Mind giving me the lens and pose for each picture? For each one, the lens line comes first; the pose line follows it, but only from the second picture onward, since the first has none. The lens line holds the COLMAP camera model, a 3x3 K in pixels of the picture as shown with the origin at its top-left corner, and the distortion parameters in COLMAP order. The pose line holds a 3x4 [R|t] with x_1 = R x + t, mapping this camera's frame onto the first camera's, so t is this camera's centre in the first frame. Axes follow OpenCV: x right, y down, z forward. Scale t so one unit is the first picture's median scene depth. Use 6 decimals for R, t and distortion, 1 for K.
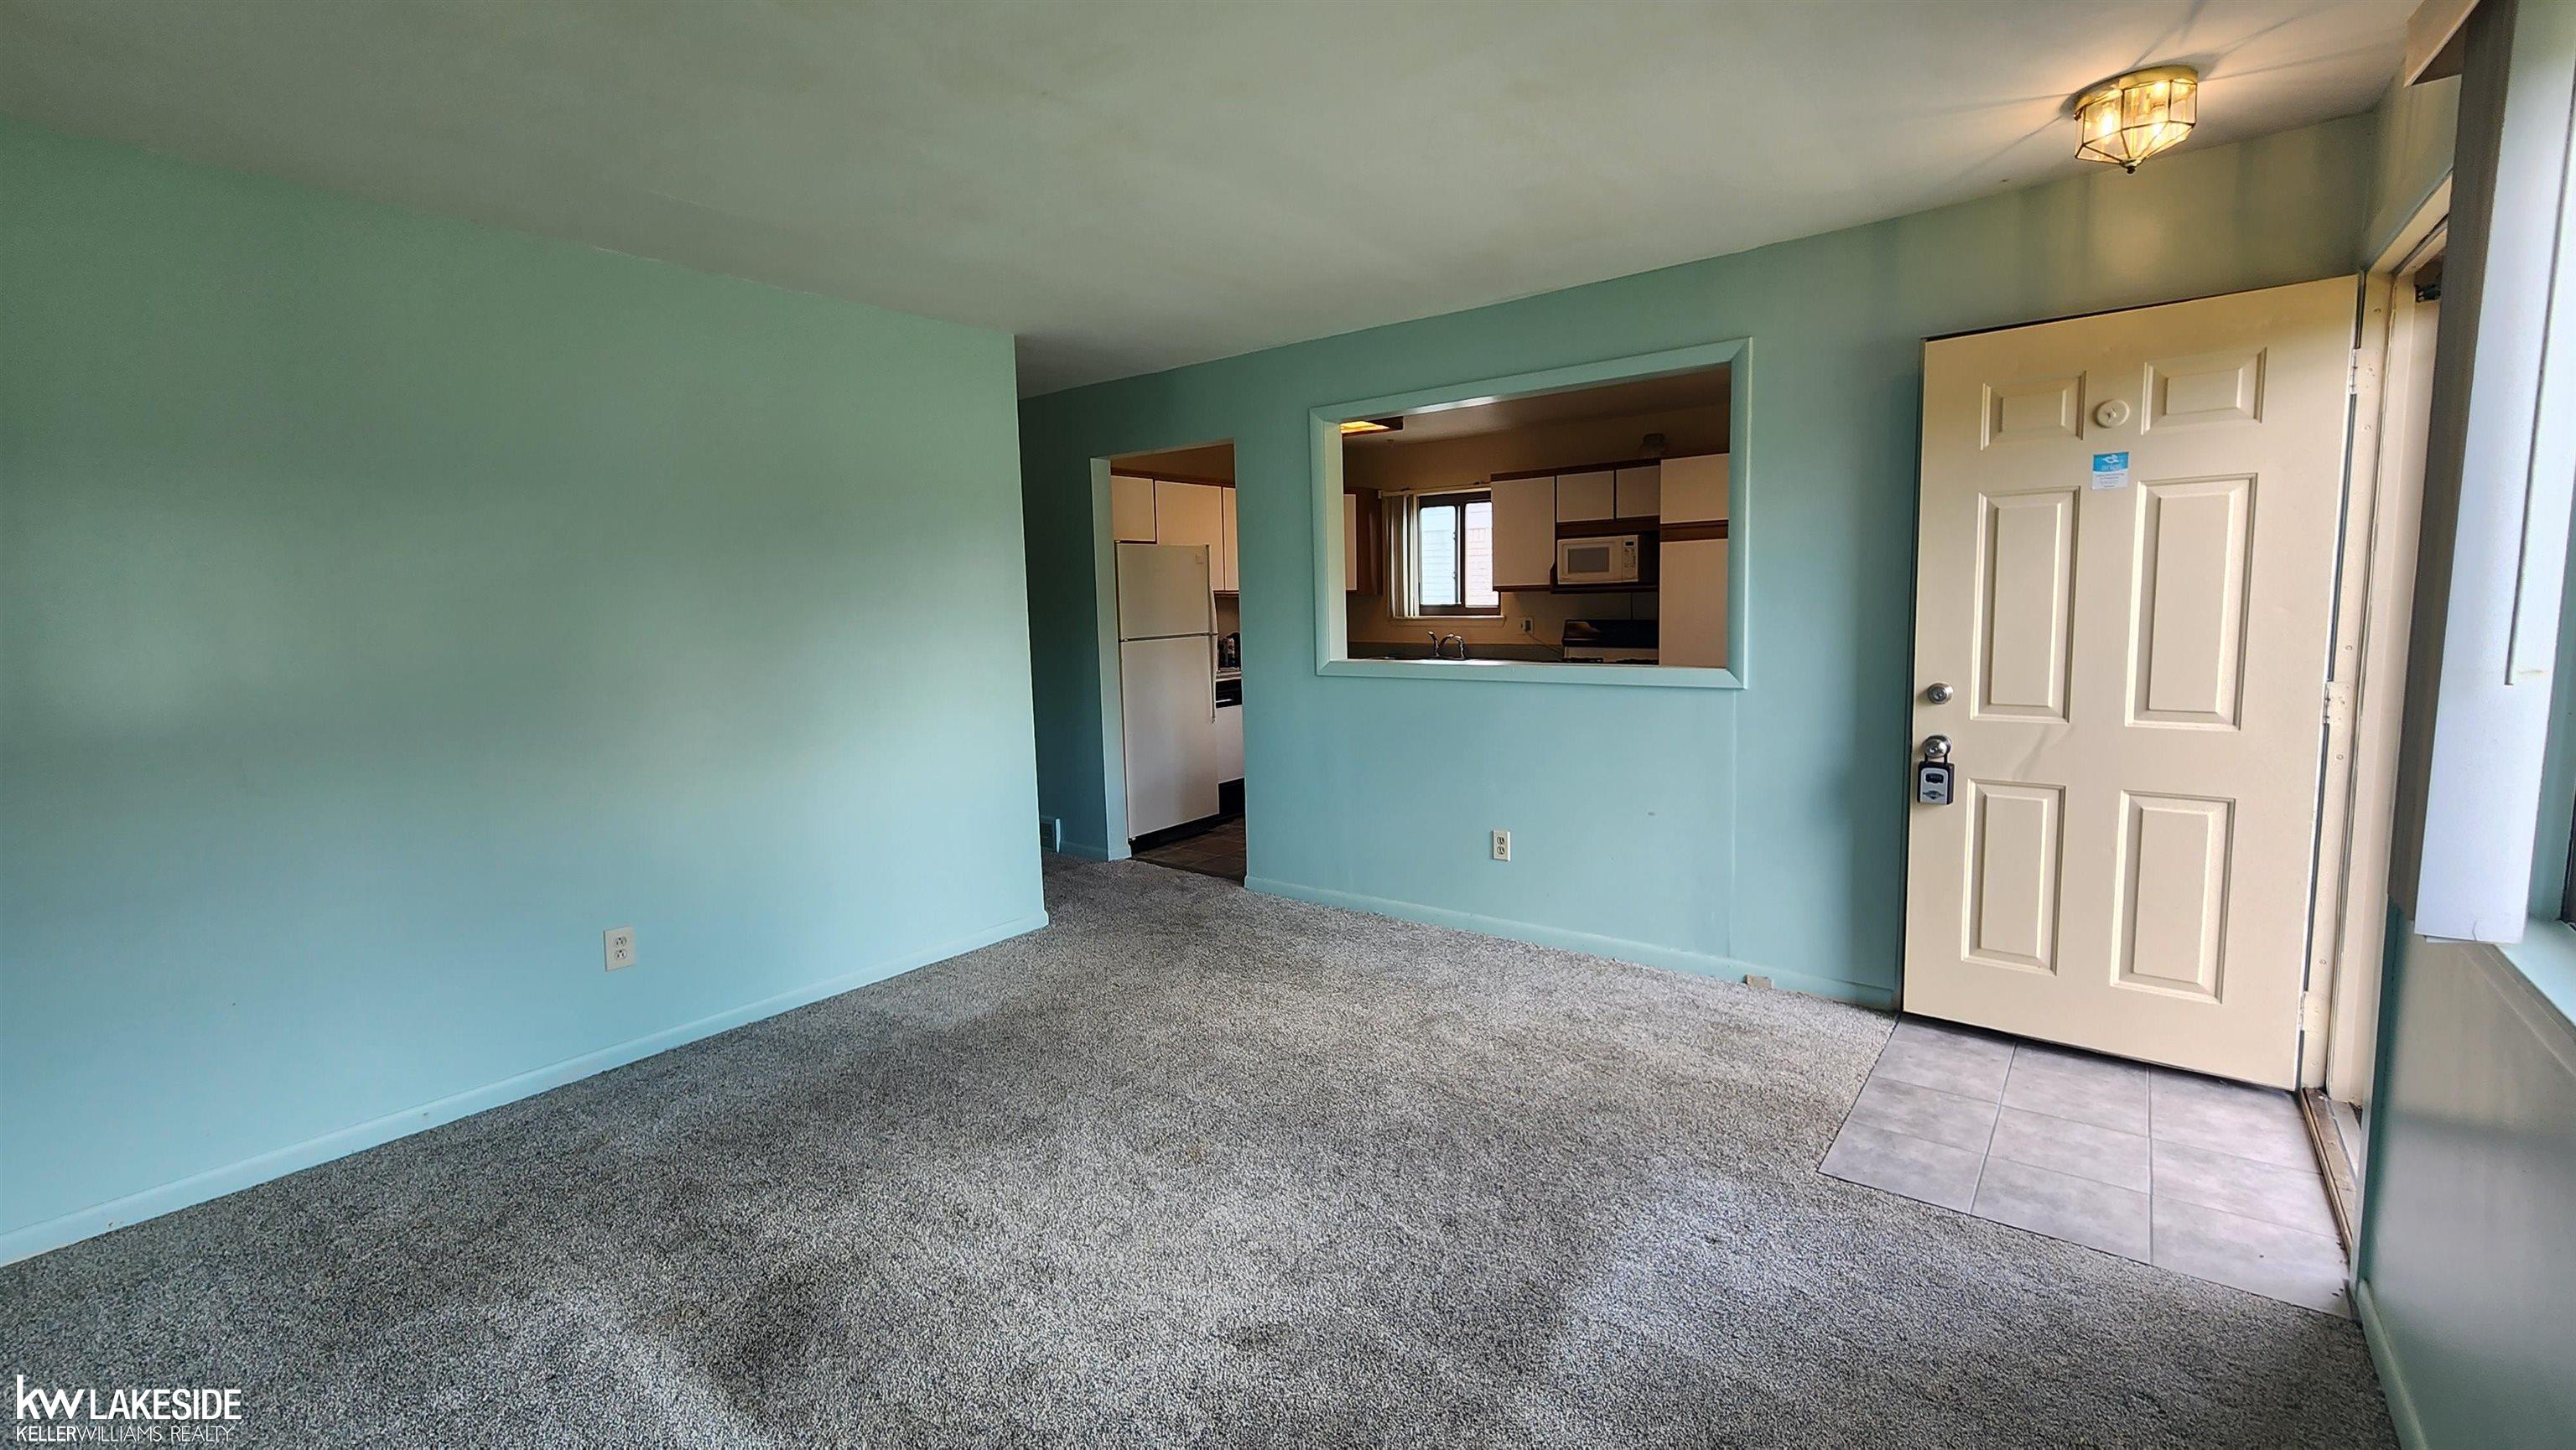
lens RADIAL K [[1078.5, 0, 1304.4], [0, 1078.5, 725.6], [0, 0, 1]] dist [-0.004838, 0.001898]
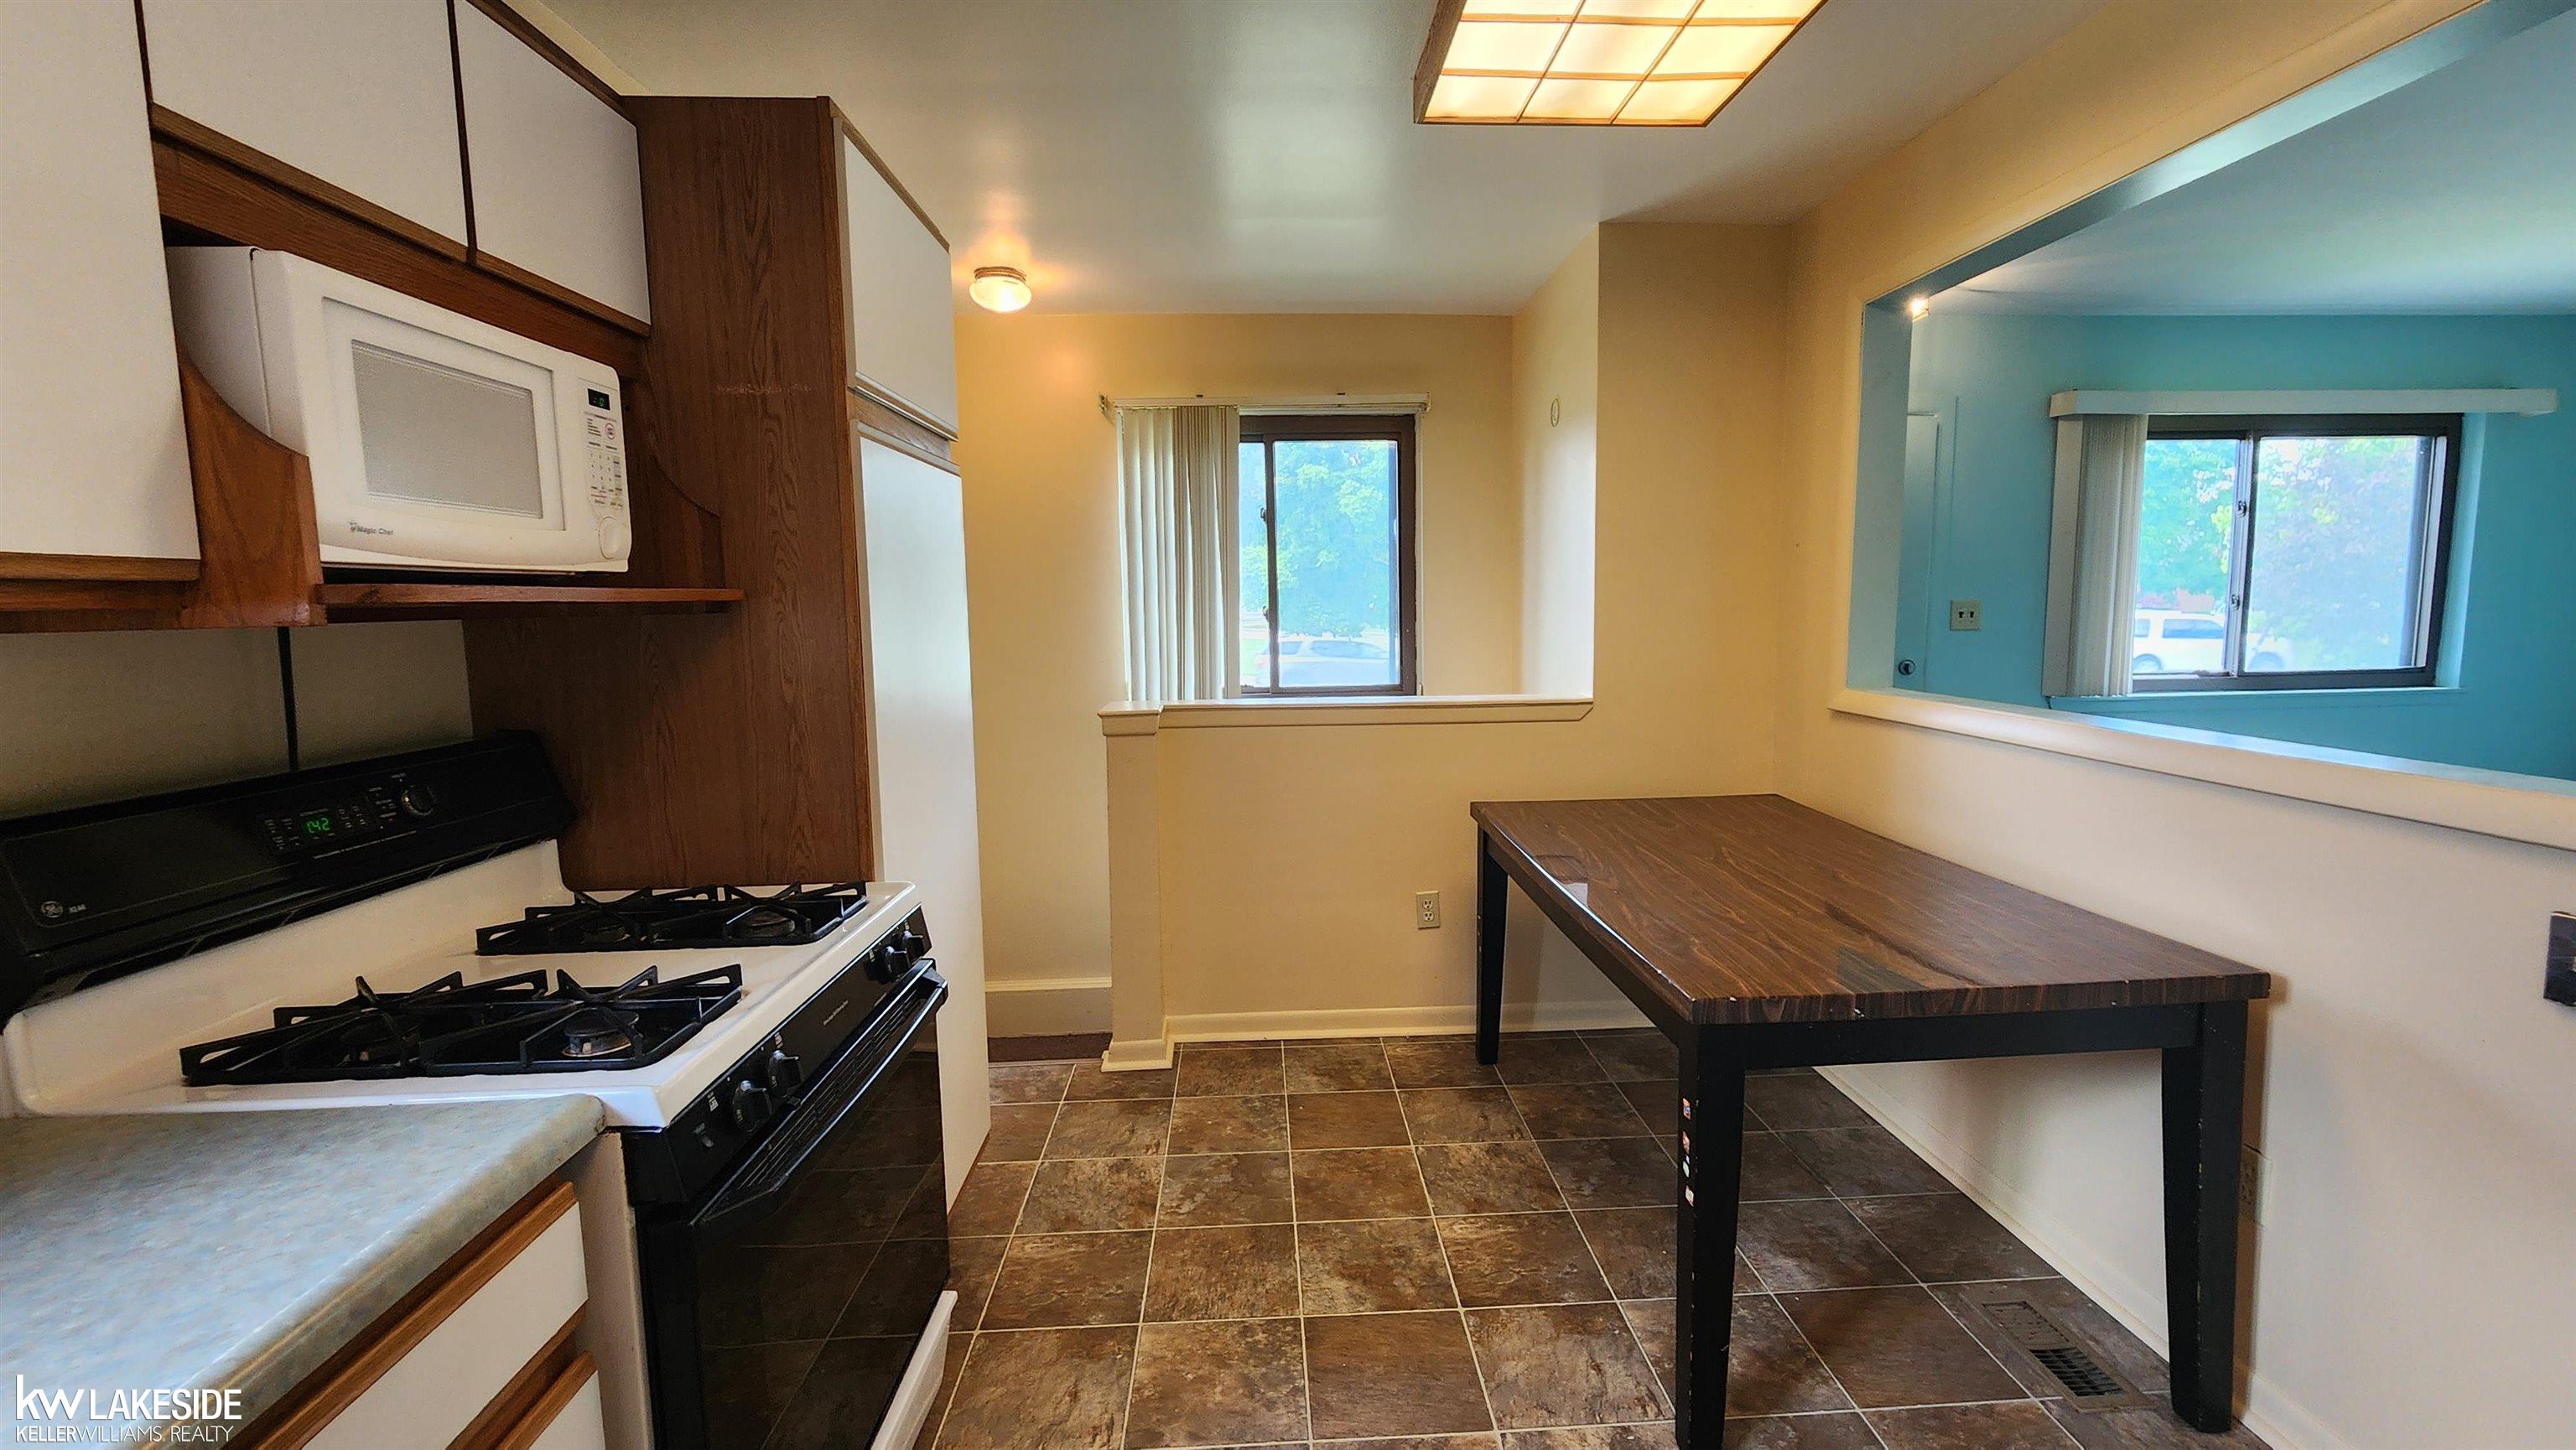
lens RADIAL K [[1078.5, 0, 1337.1], [0, 1078.5, 725.5], [0, 0, 1]] dist [-0.004838, 0.001898]
pose [[-0.667839, -0.053897, 0.742352, 0.065526], [0.119547, 0.976658, 0.178456, -0.235157], [-0.734642, 0.207926, -0.645807, 1.967073]]
